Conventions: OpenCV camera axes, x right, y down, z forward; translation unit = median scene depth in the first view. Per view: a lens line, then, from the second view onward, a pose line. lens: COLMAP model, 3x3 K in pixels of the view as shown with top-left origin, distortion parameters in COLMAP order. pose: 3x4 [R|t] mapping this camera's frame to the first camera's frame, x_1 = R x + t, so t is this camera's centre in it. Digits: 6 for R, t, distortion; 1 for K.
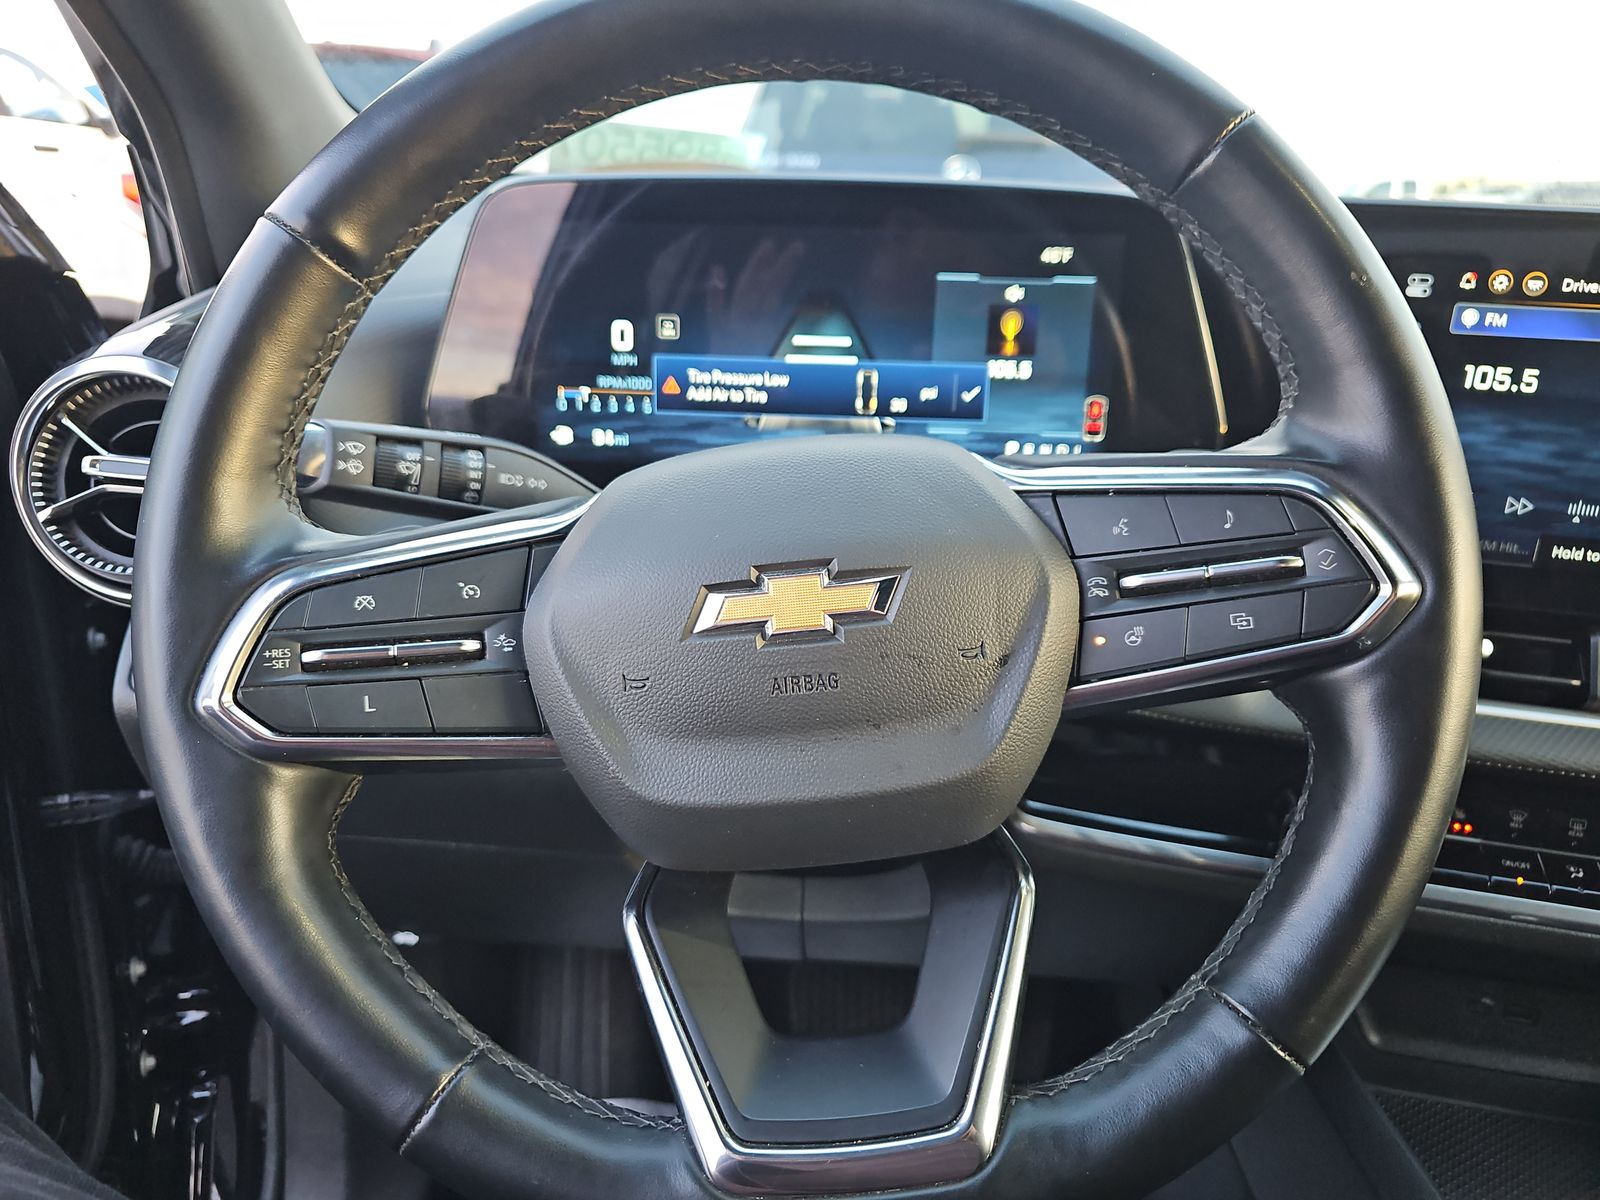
lens RADIAL K [[1066.1, 0, 800.0], [0, 1066.1, 600.0], [0, 0, 1]] dist [0.036668, -0.000535]
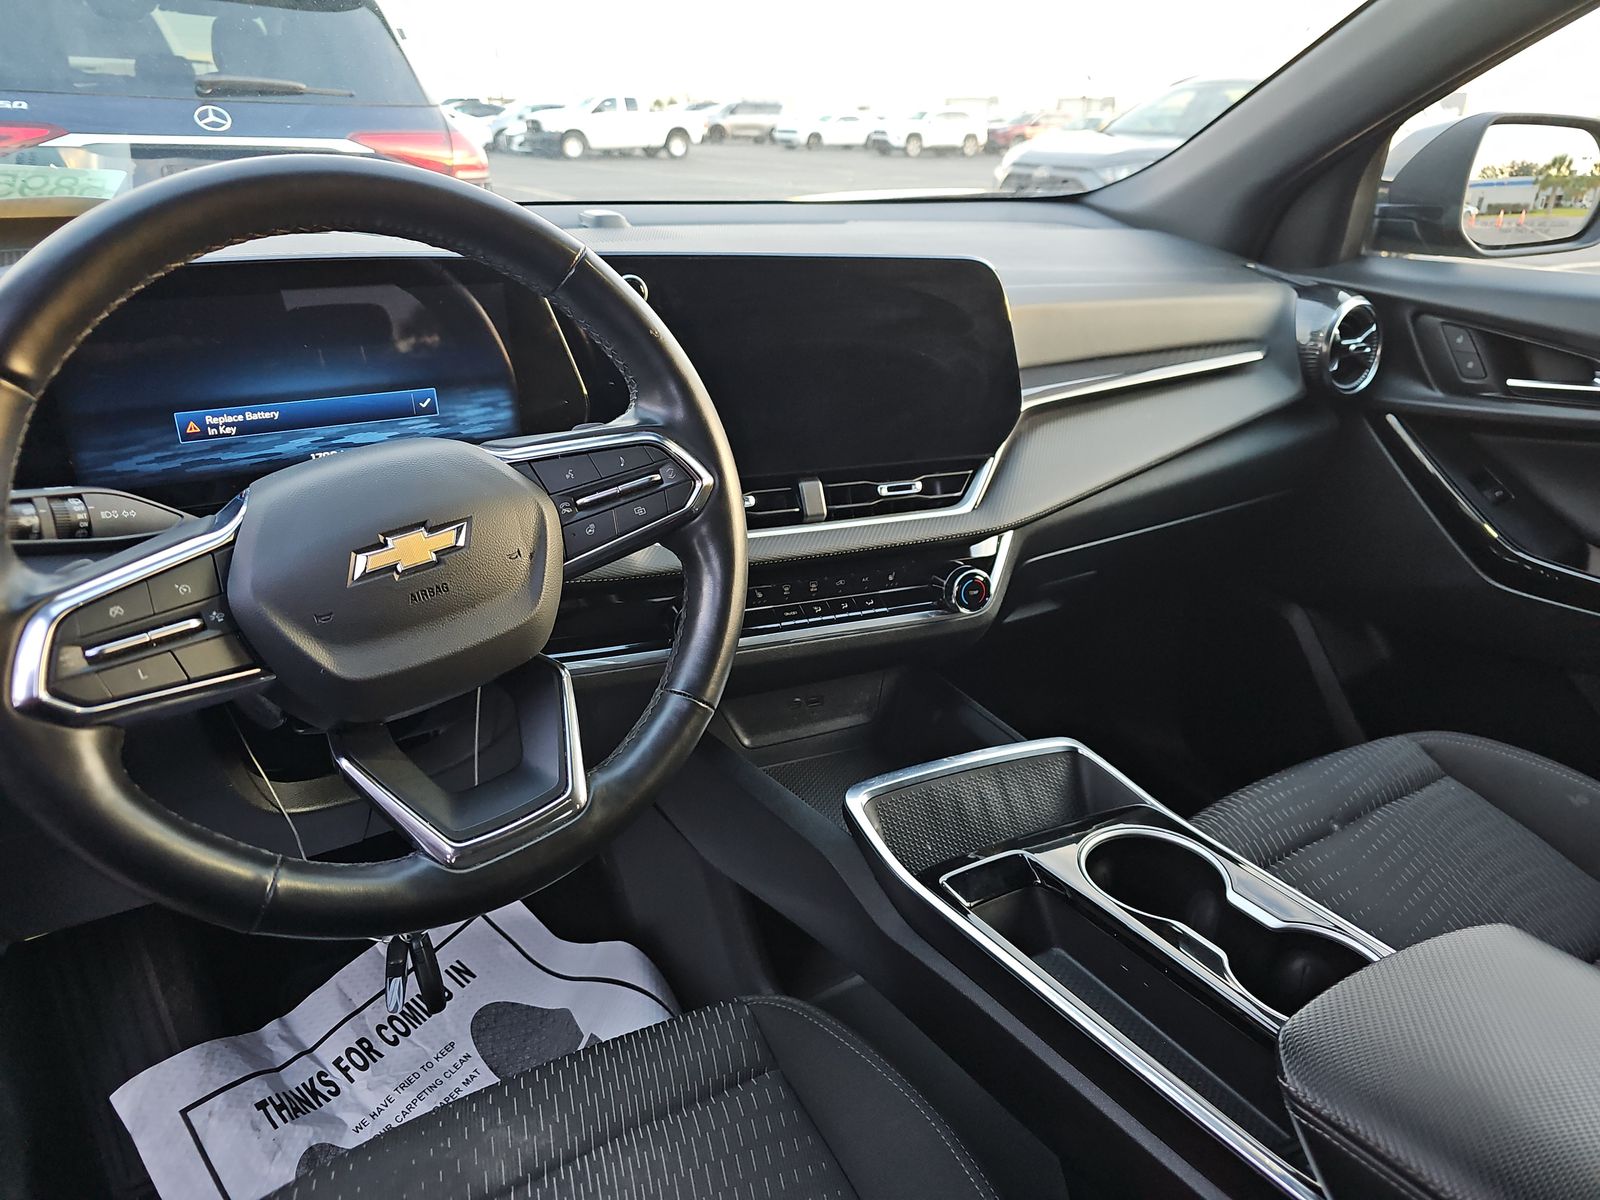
lens RADIAL K [[1066.1, 0, 800.0], [0, 1066.1, 600.0], [0, 0, 1]] dist [0.036668, -0.000535]
pose [[0.806534, -0.238888, 0.540773, -0.451326], [0.201570, 0.971032, 0.128324, -0.013615], [-0.555763, 0.005505, 0.831323, -0.799020]]
